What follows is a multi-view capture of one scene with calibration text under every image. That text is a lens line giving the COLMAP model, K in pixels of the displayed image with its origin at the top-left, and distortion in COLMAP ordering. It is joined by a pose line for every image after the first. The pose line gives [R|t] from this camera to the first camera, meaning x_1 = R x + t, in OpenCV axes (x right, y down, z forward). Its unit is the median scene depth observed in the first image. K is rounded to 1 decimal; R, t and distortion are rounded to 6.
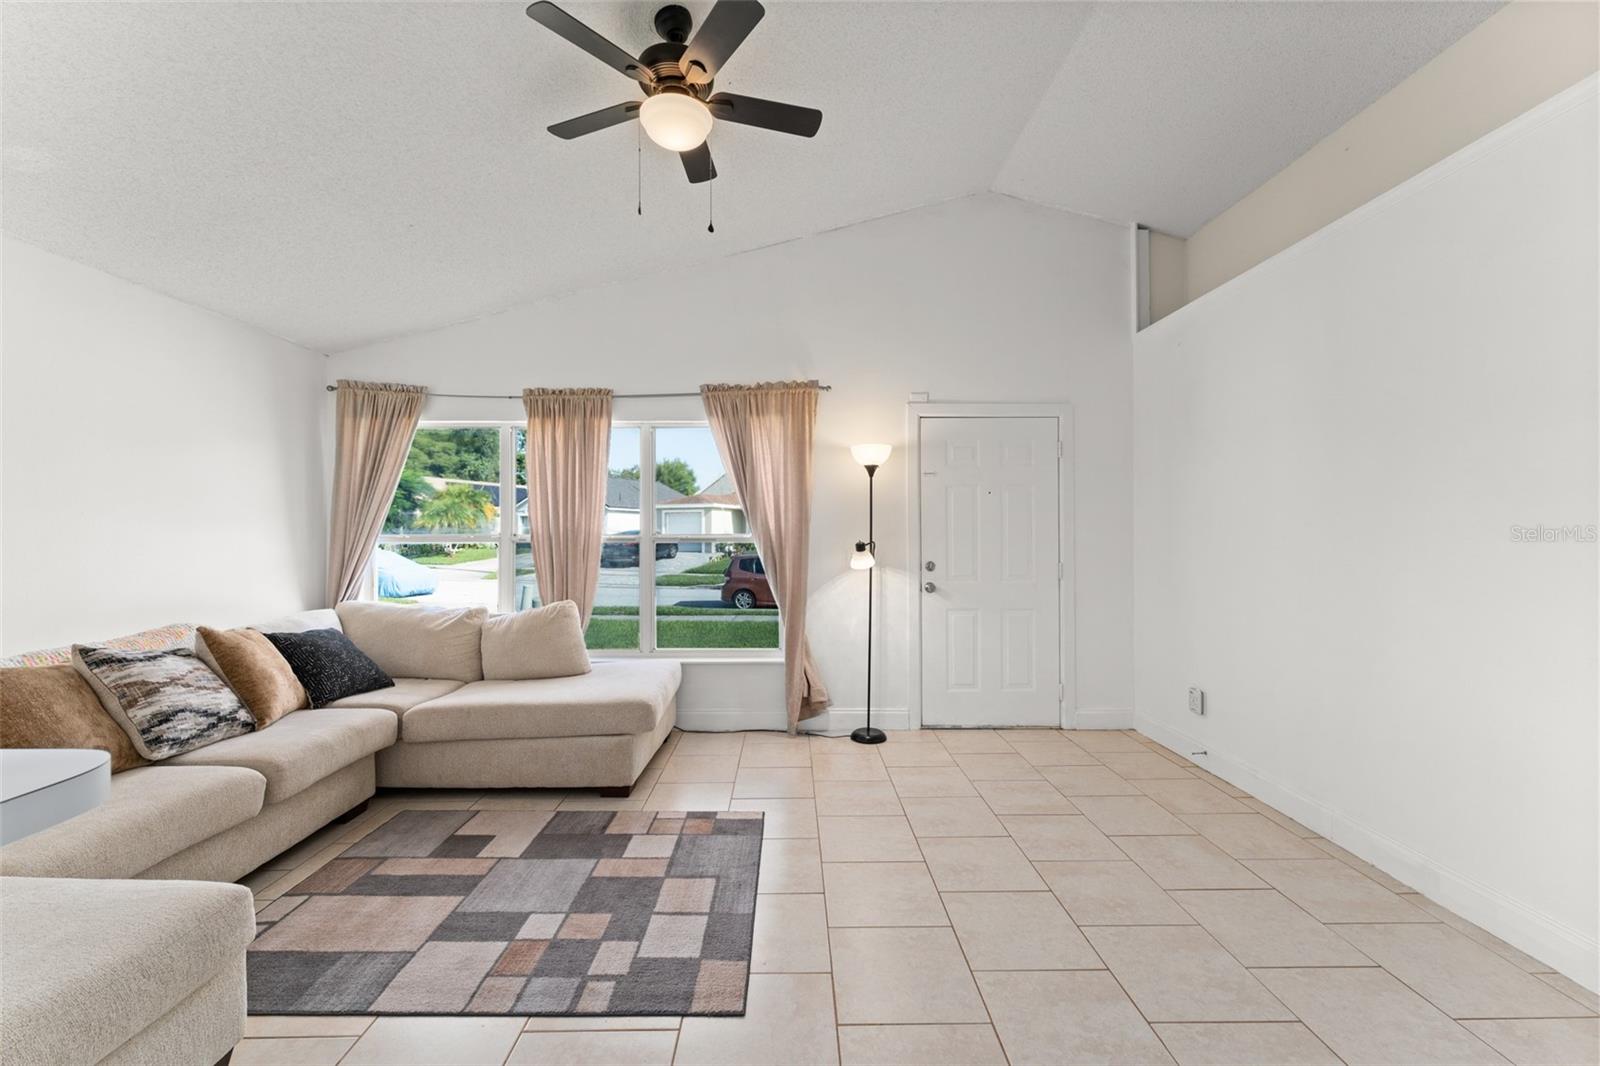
lens RADIAL K [[640.1, 0, 799.4], [0, 640.1, 530.2], [0, 0, 1]] dist [0.007965, -0.000847]
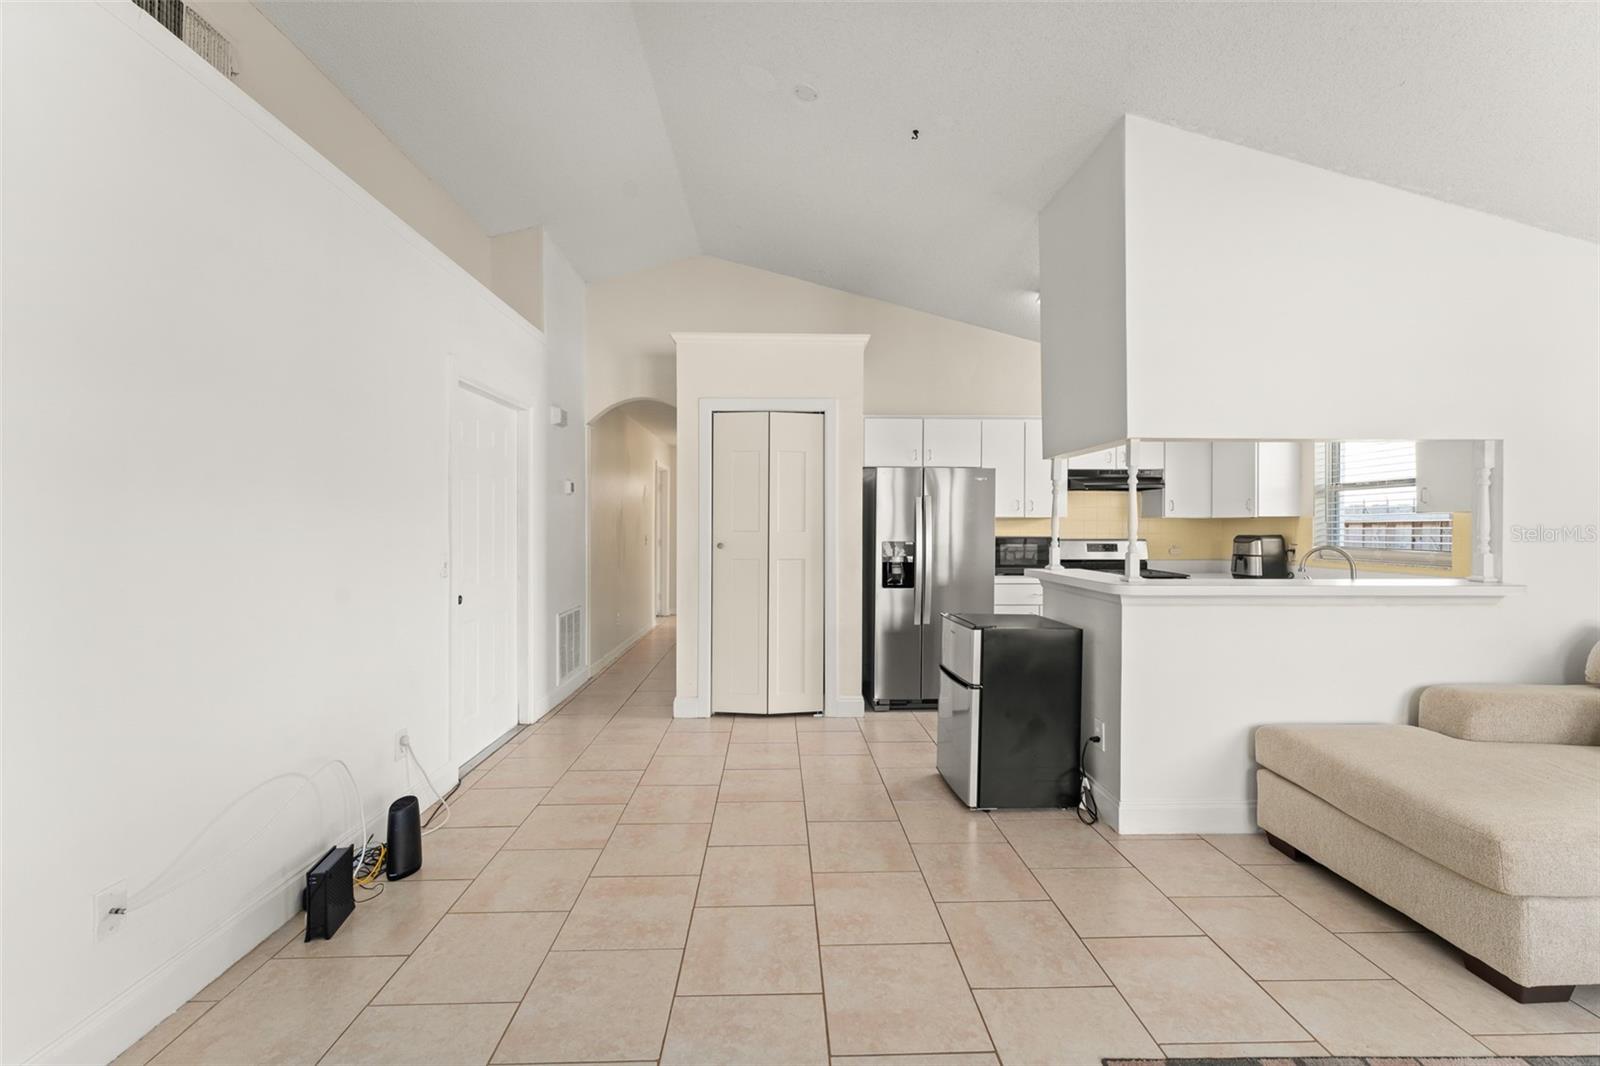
lens RADIAL K [[640.1, 0, 797.3], [0, 640.1, 526.6], [0, 0, 1]] dist [0.007965, -0.000847]
pose [[-0.999895, -0.000721, -0.014459, 0.152638], [-0.000708, 0.999999, -0.000906, 0.003003], [0.014460, -0.000896, -0.999895, 0.816135]]
